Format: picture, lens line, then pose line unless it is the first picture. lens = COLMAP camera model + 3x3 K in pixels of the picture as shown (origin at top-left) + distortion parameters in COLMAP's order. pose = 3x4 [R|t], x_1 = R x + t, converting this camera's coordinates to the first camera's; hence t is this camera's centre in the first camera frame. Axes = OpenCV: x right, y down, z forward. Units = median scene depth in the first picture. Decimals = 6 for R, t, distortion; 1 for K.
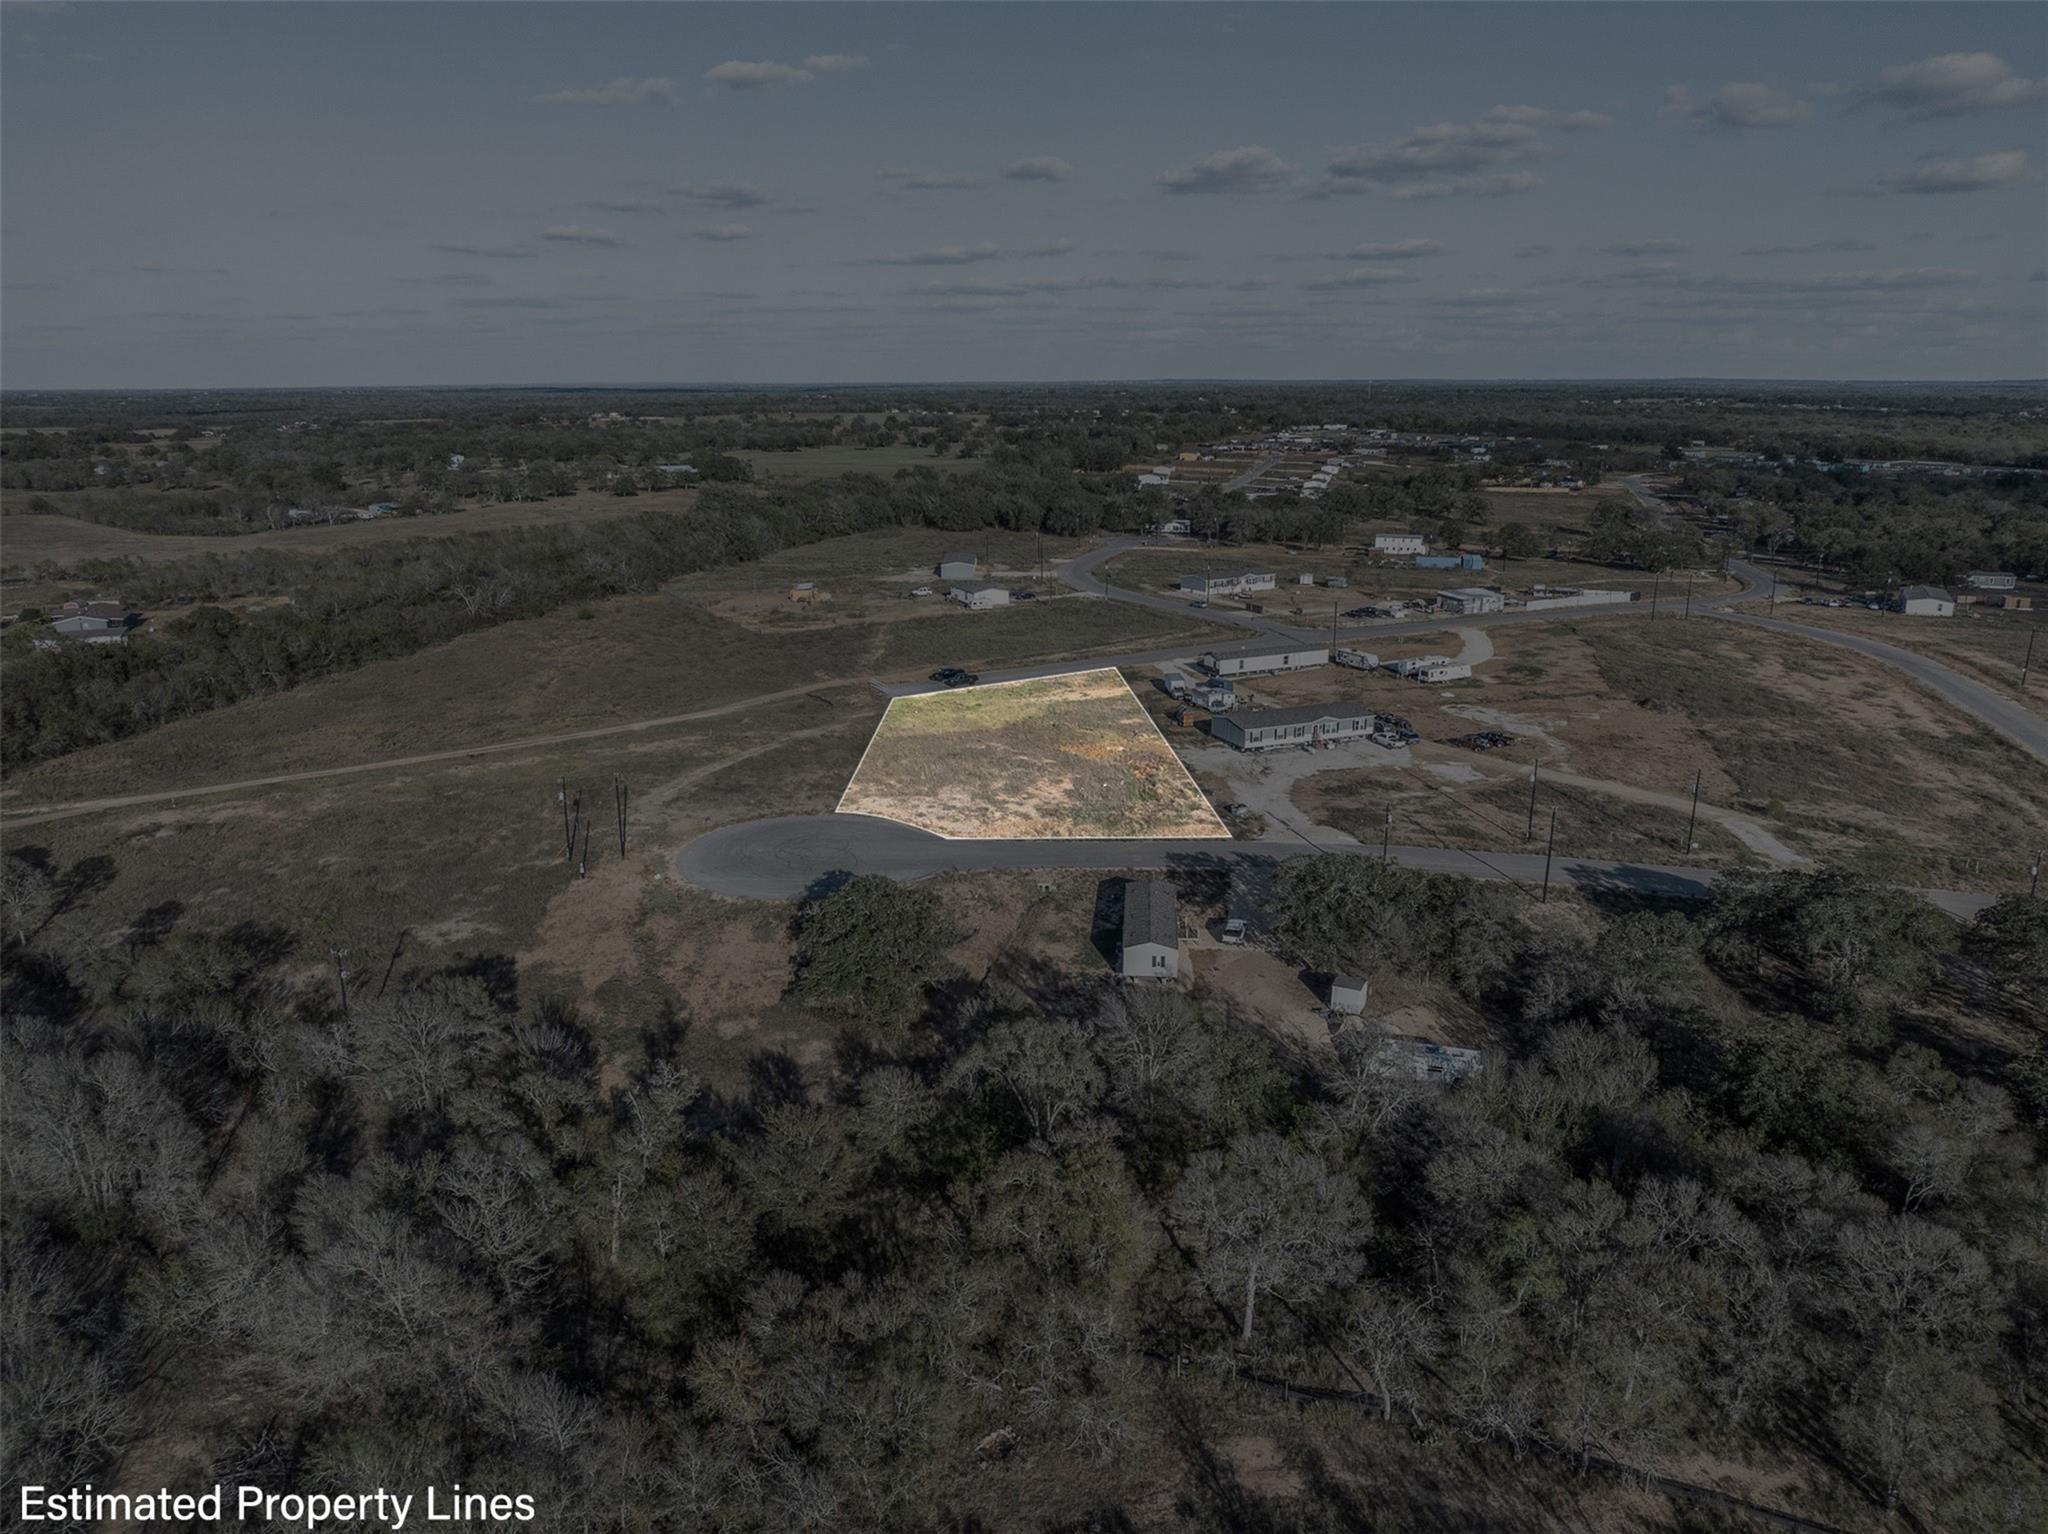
lens RADIAL K [[1451.1, 0, 1029.3], [0, 1451.1, 763.0], [0, 0, 1]] dist [-0.056974, 0.023091]
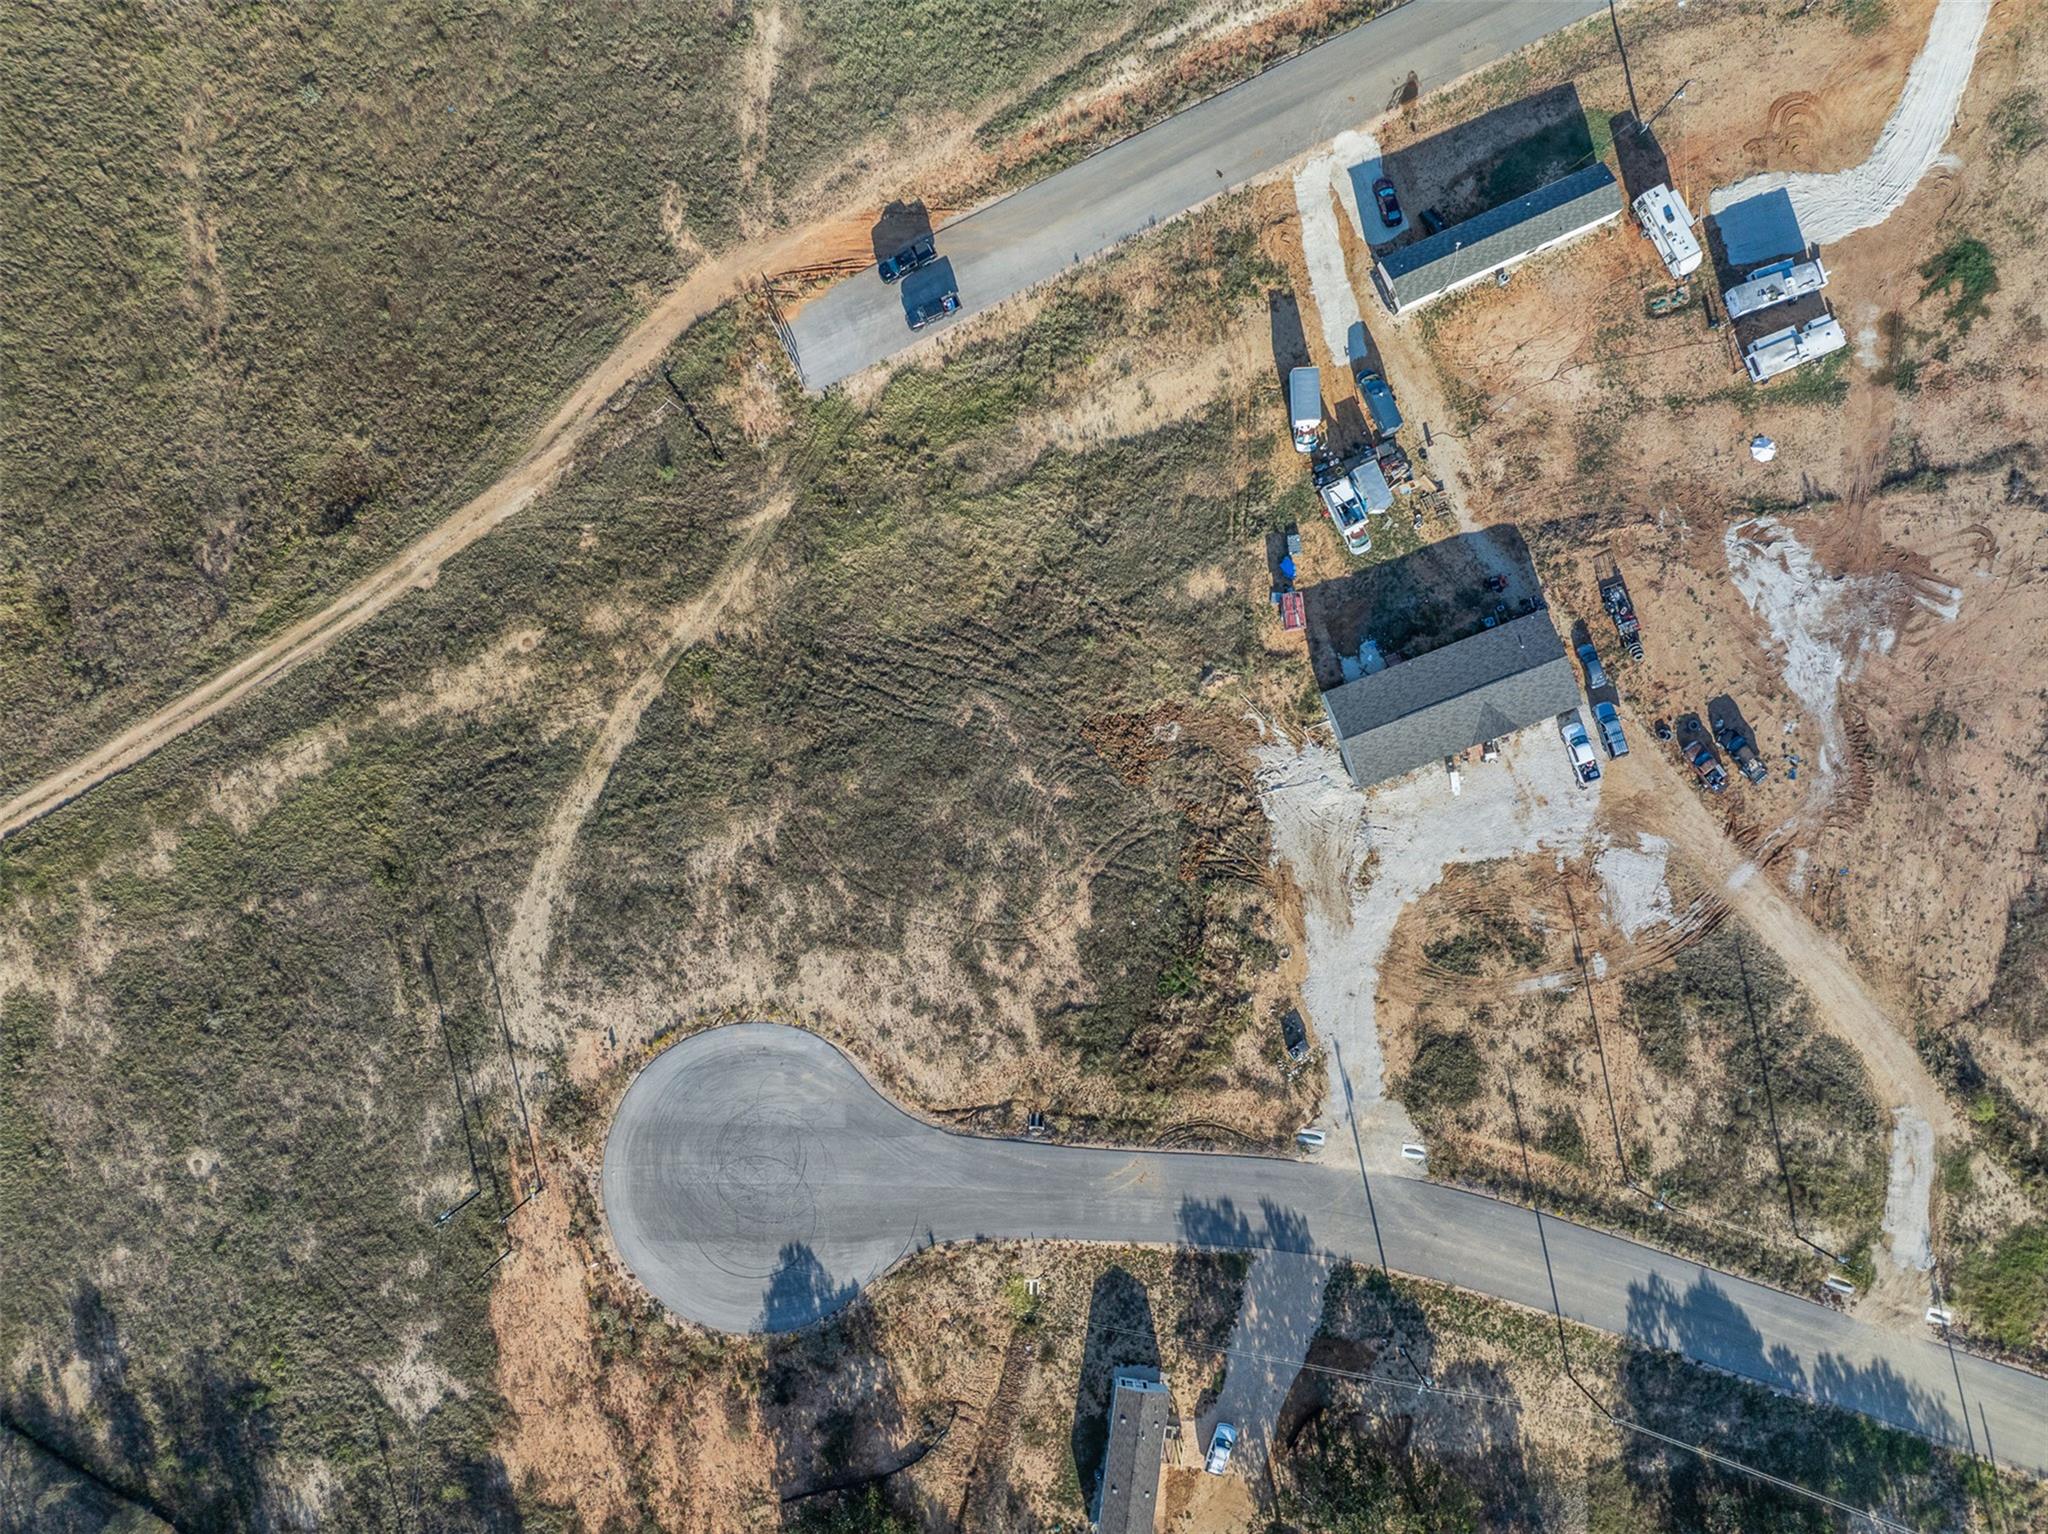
lens RADIAL K [[1451.1, 0, 1020.4], [0, 1451.1, 773.1], [0, 0, 1]] dist [-0.056974, 0.023091]
pose [[0.999206, 0.038649, -0.009673, -0.000422], [-0.001638, 0.282438, 0.959284, -0.744562], [0.039807, -0.958507, 0.282277, 0.920411]]
